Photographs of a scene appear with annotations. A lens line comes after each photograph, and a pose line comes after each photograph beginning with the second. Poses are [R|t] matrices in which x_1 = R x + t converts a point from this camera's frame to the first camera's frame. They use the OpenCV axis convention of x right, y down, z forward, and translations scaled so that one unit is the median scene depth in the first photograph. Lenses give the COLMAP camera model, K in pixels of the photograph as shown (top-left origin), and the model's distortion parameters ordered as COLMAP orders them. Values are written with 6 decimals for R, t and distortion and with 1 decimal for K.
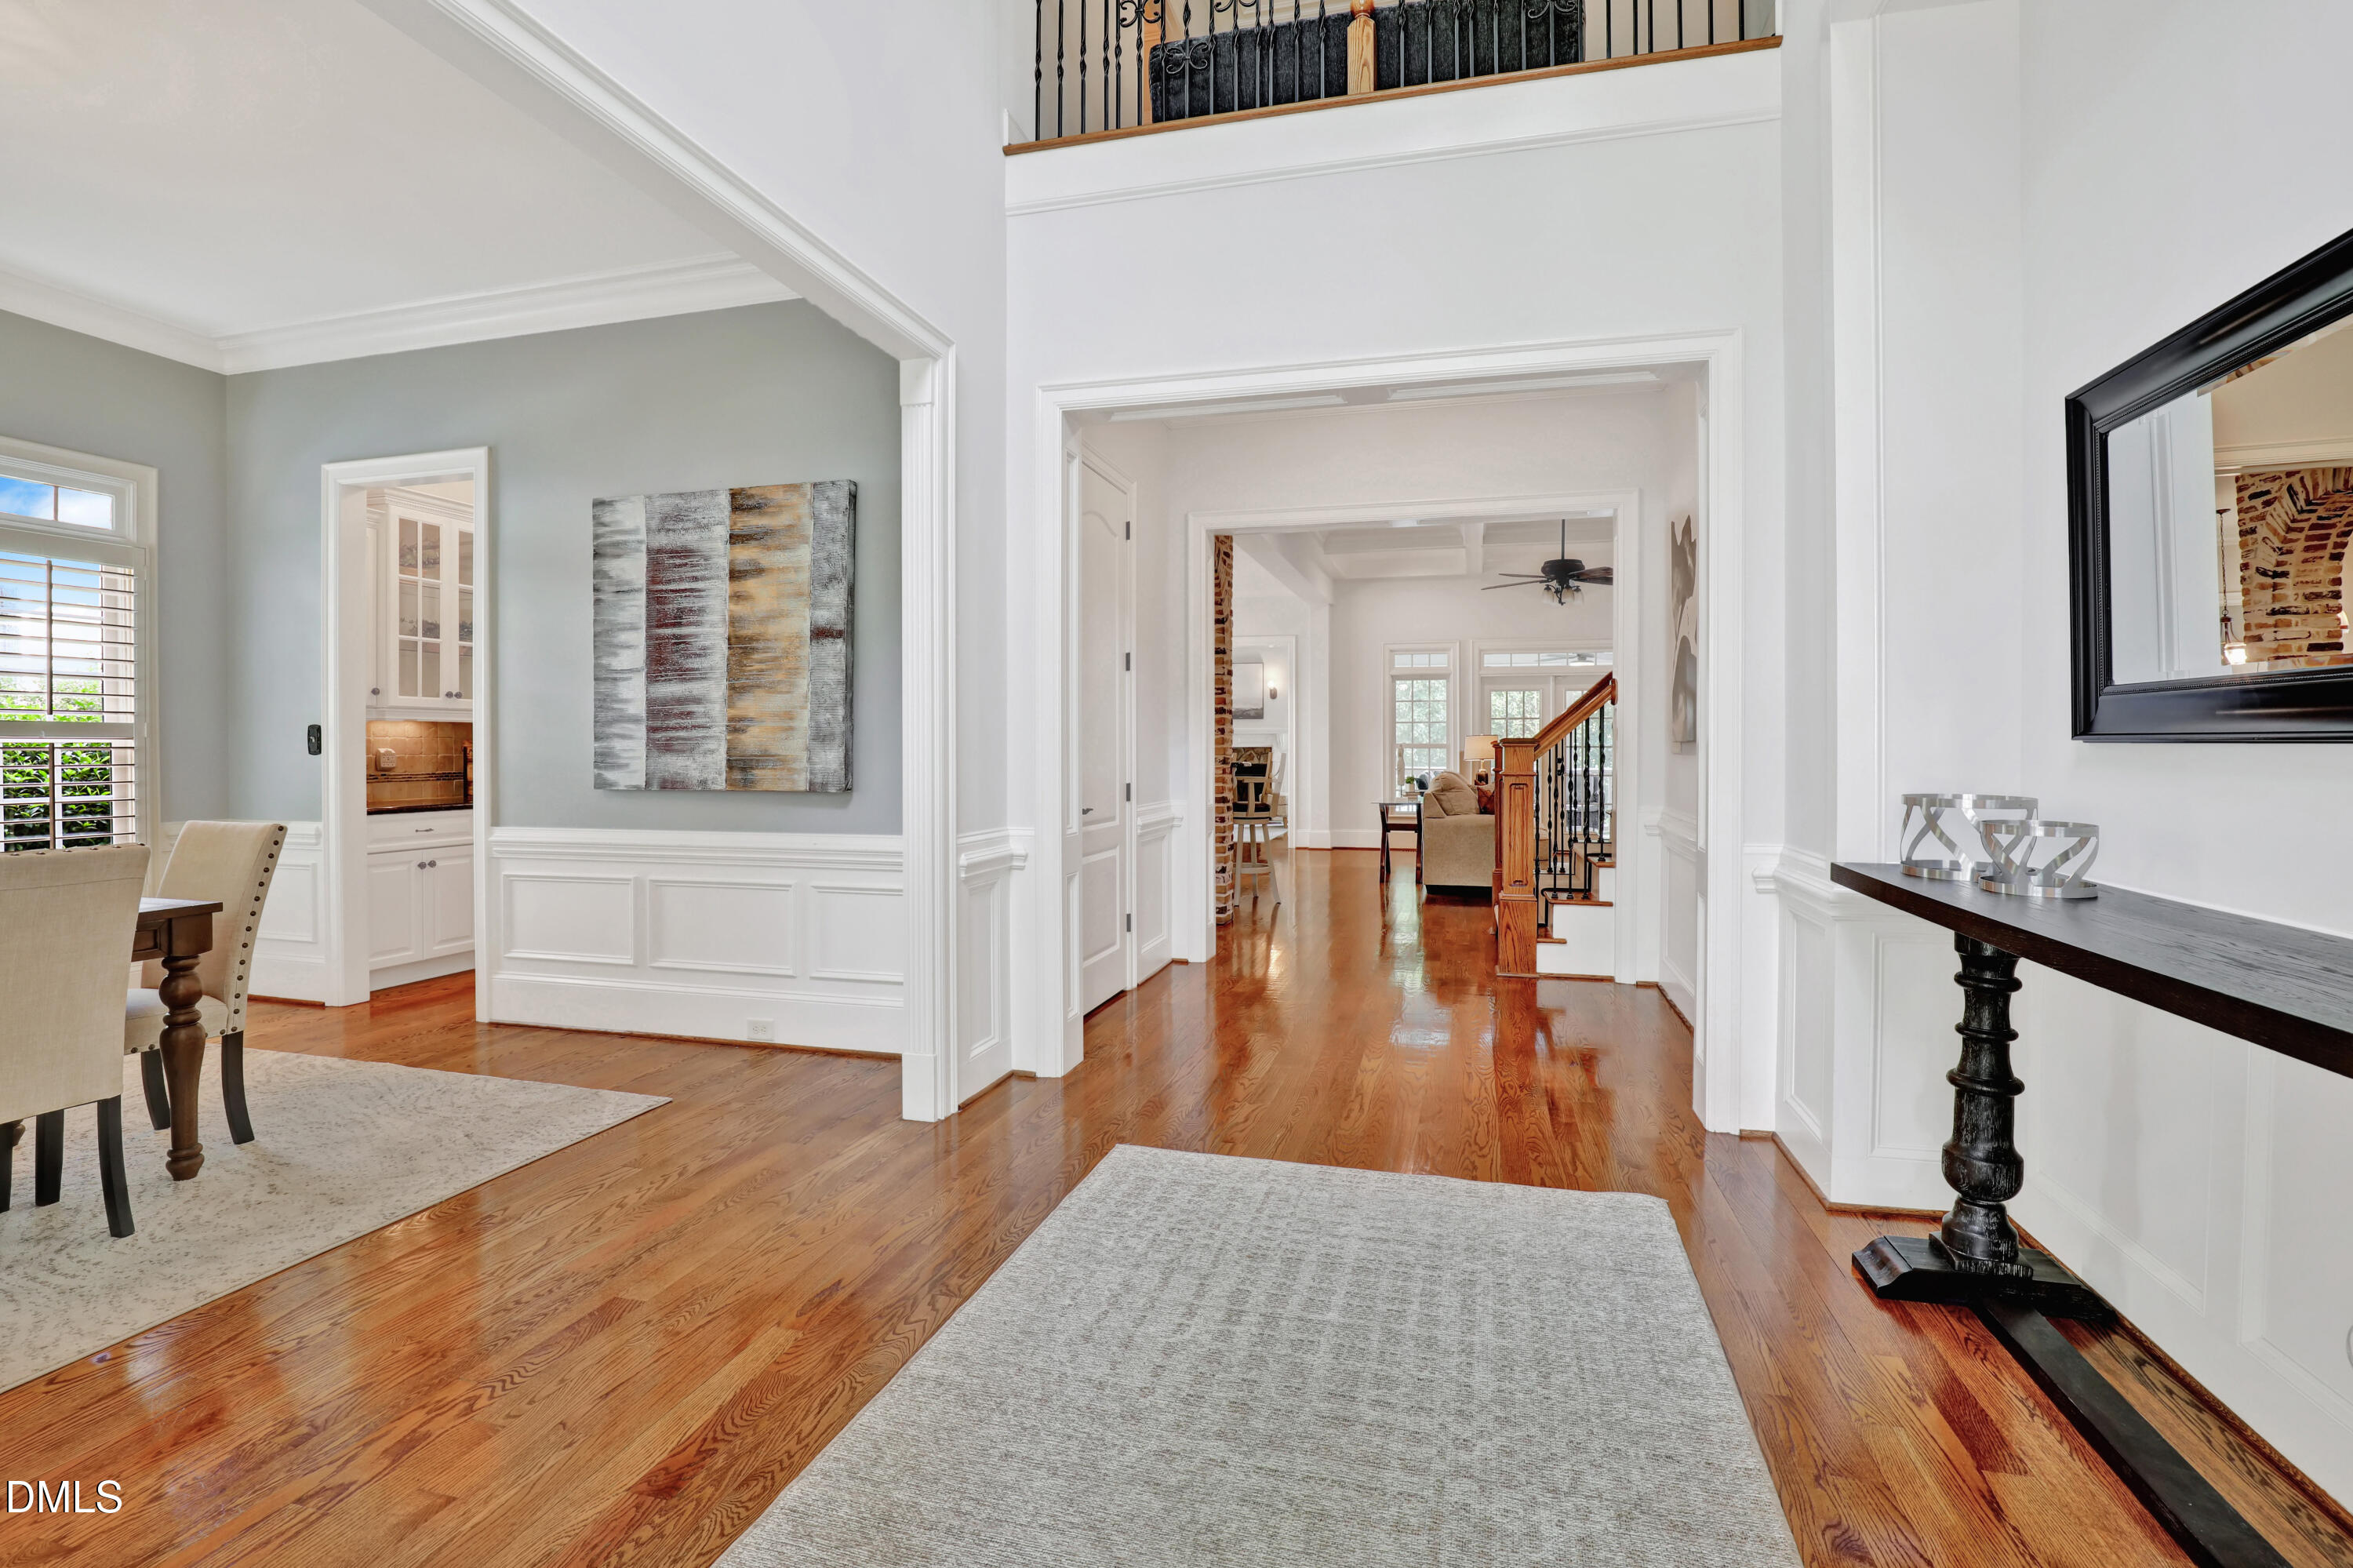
lens RADIAL K [[1080.2, 0, 1184.0], [0, 1080.2, 767.8], [0, 0, 1]] dist [-0.034216, -0.000082]
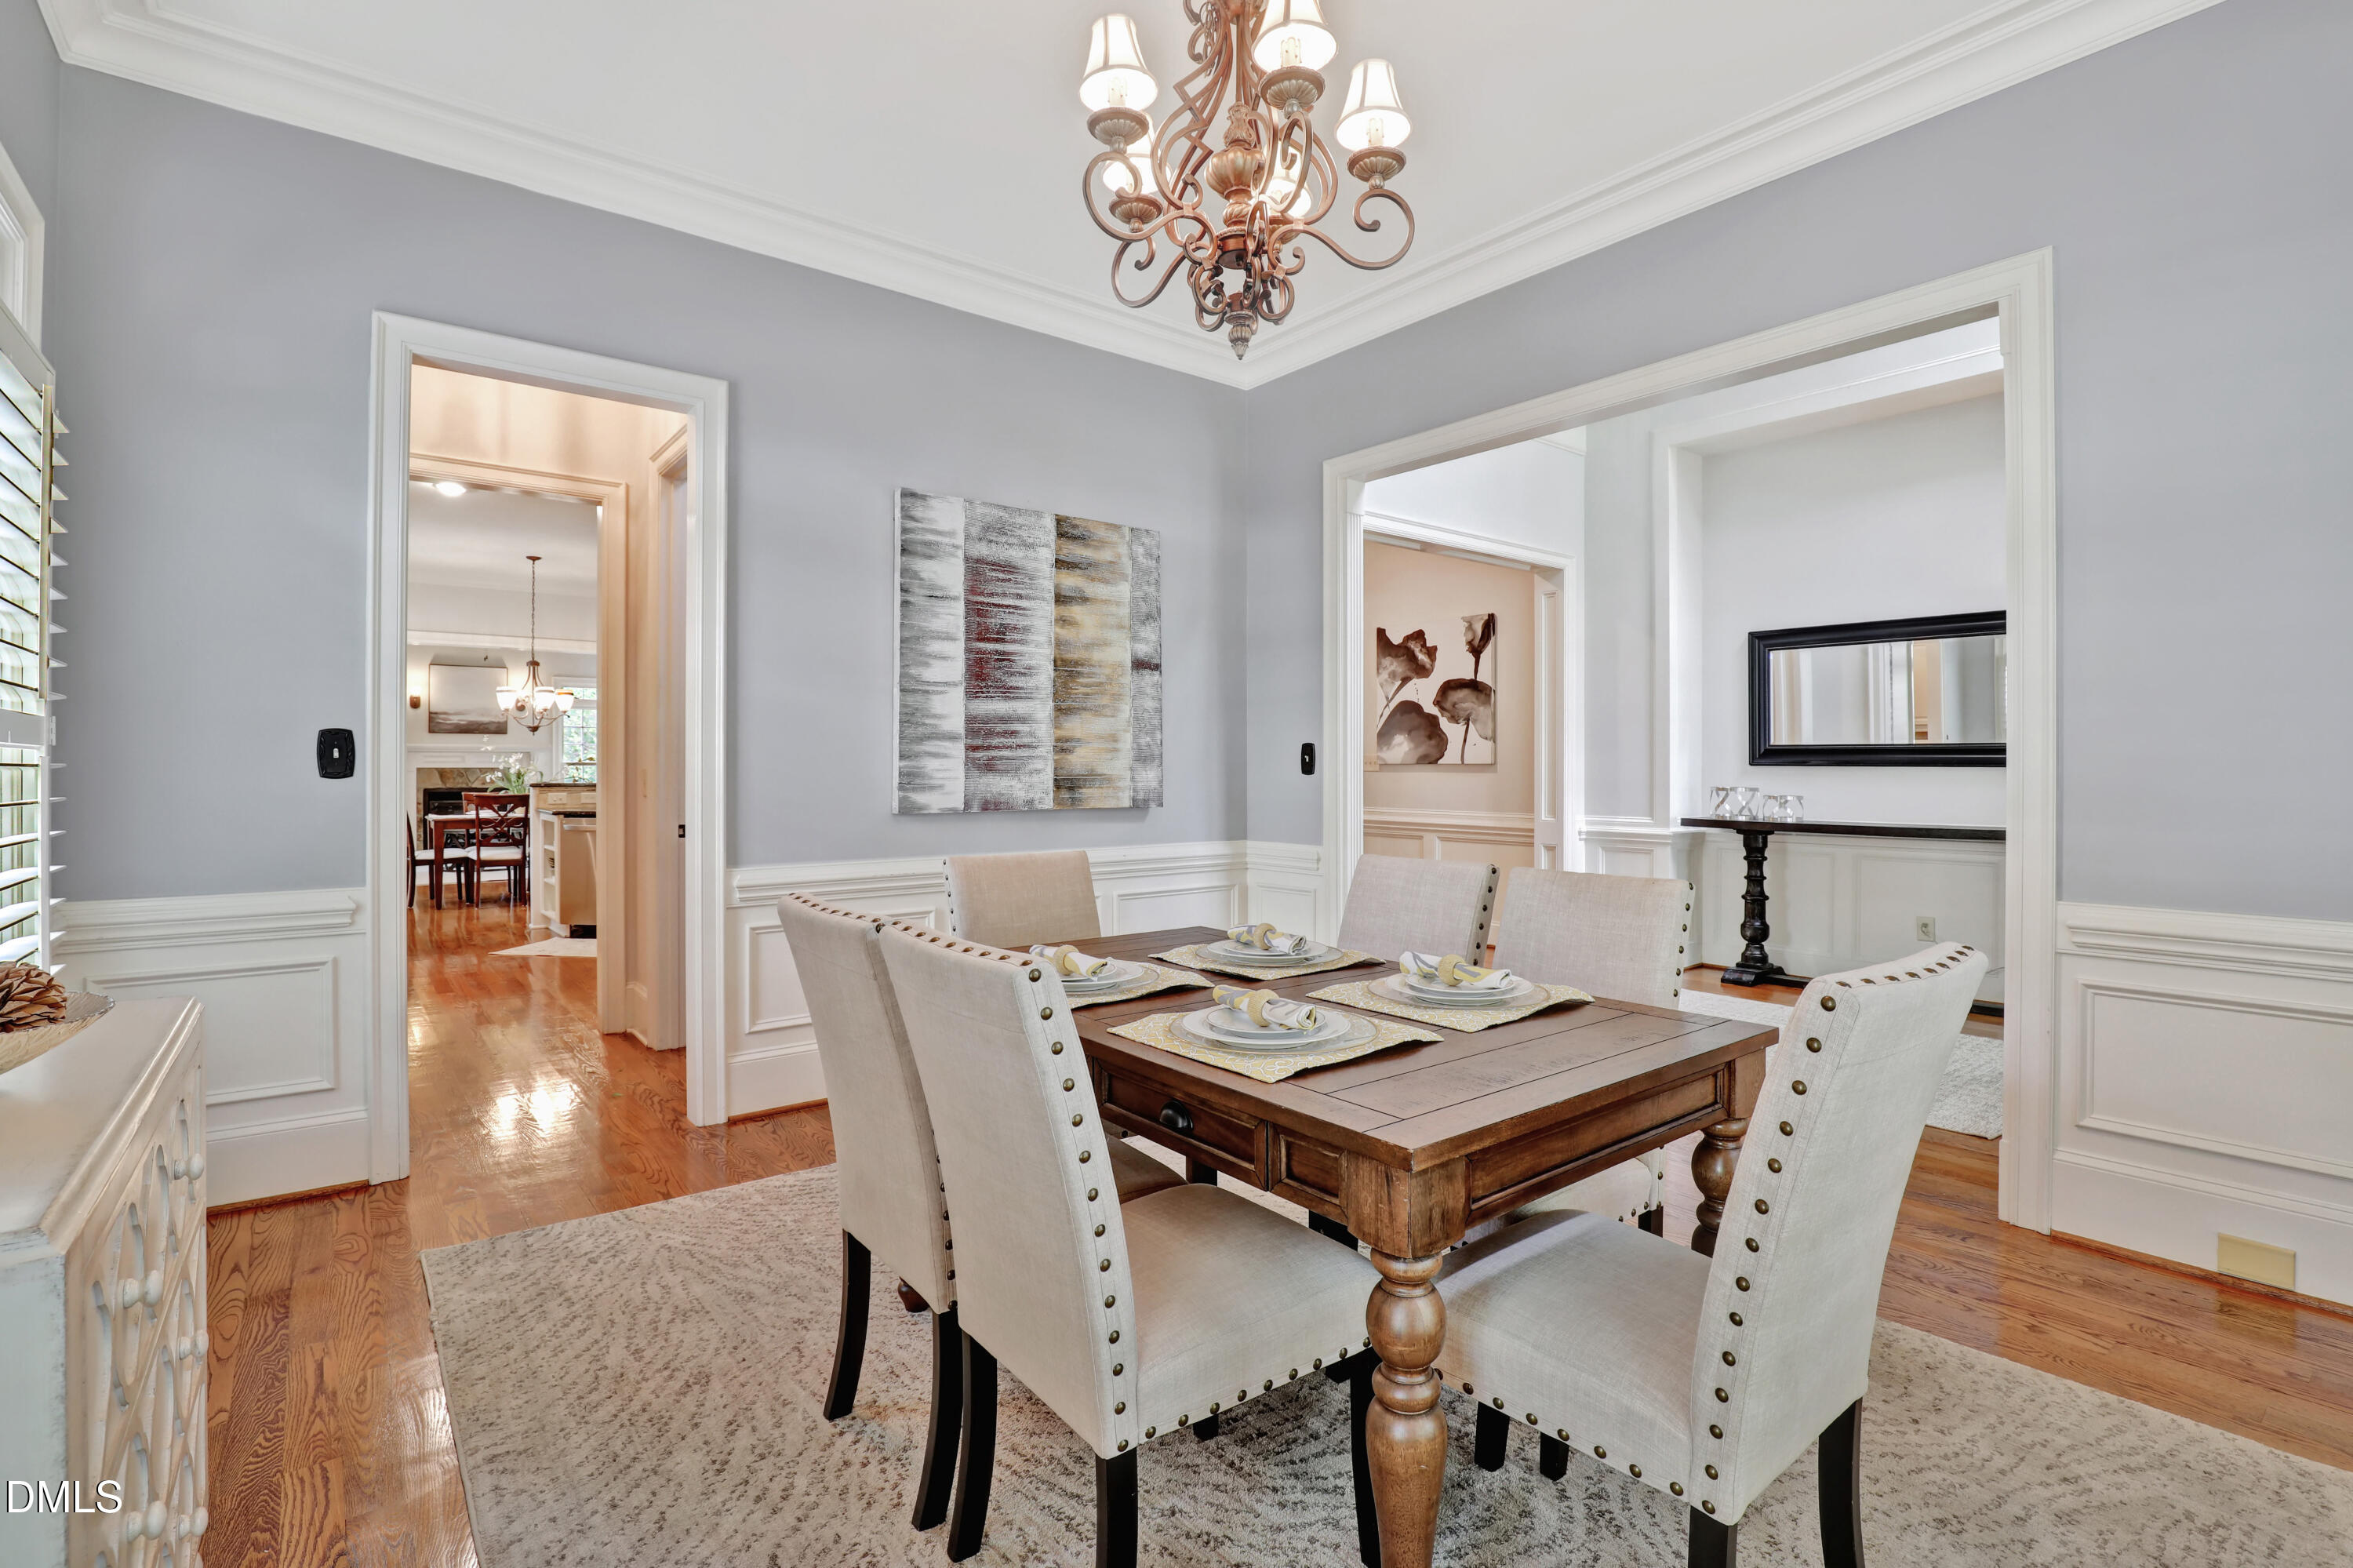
lens RADIAL K [[1080.2, 0, 1184.0], [0, 1080.2, 767.8], [0, 0, 1]] dist [-0.034216, -0.000082]
pose [[0.601038, -0.000144, 0.799220, -1.160235], [0.015253, 0.999820, -0.011290, -0.005073], [-0.799075, 0.018976, 0.600932, 0.285900]]
